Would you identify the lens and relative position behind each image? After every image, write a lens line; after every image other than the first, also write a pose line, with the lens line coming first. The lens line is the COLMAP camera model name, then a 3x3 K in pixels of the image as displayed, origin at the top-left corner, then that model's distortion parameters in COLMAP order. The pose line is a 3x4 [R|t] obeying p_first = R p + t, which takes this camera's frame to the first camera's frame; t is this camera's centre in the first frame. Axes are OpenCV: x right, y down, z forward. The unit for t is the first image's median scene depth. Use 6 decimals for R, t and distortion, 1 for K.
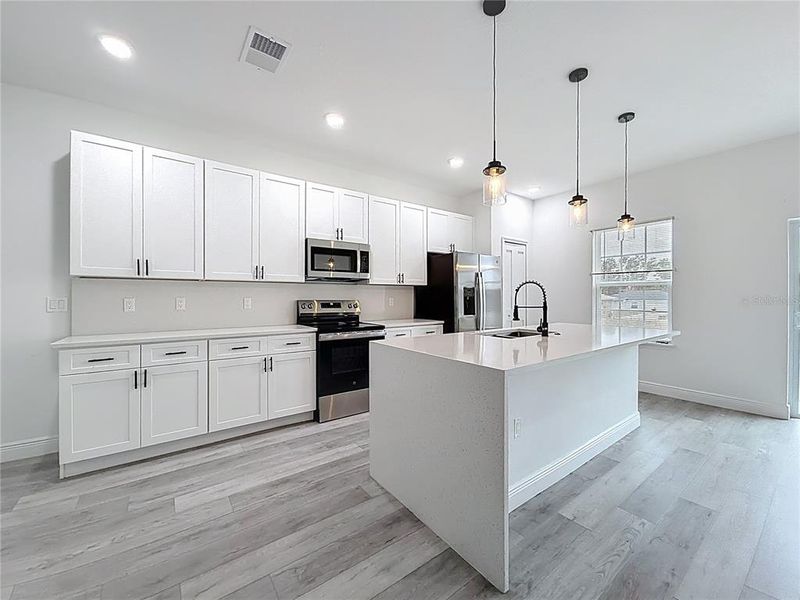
lens RADIAL K [[325.4, 0, 395.7], [0, 325.4, 300.7], [0, 0, 1]] dist [-0.002032, 0.000921]
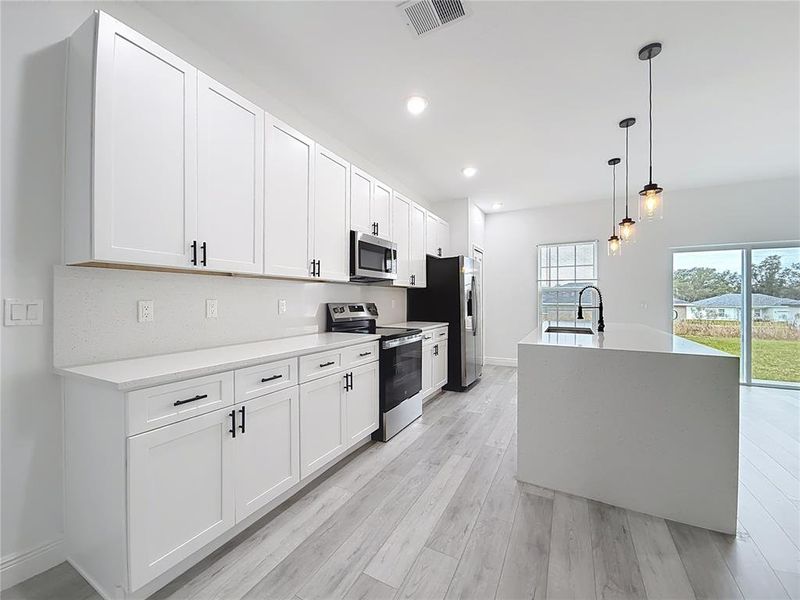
lens RADIAL K [[325.4, 0, 400.0], [0, 325.4, 300.8], [0, 0, 1]] dist [-0.002032, 0.000921]
pose [[0.899367, -0.001660, 0.437192, -0.542700], [0.005267, 0.999961, -0.007037, -0.000267], [-0.437163, 0.008631, 0.899341, 0.175979]]
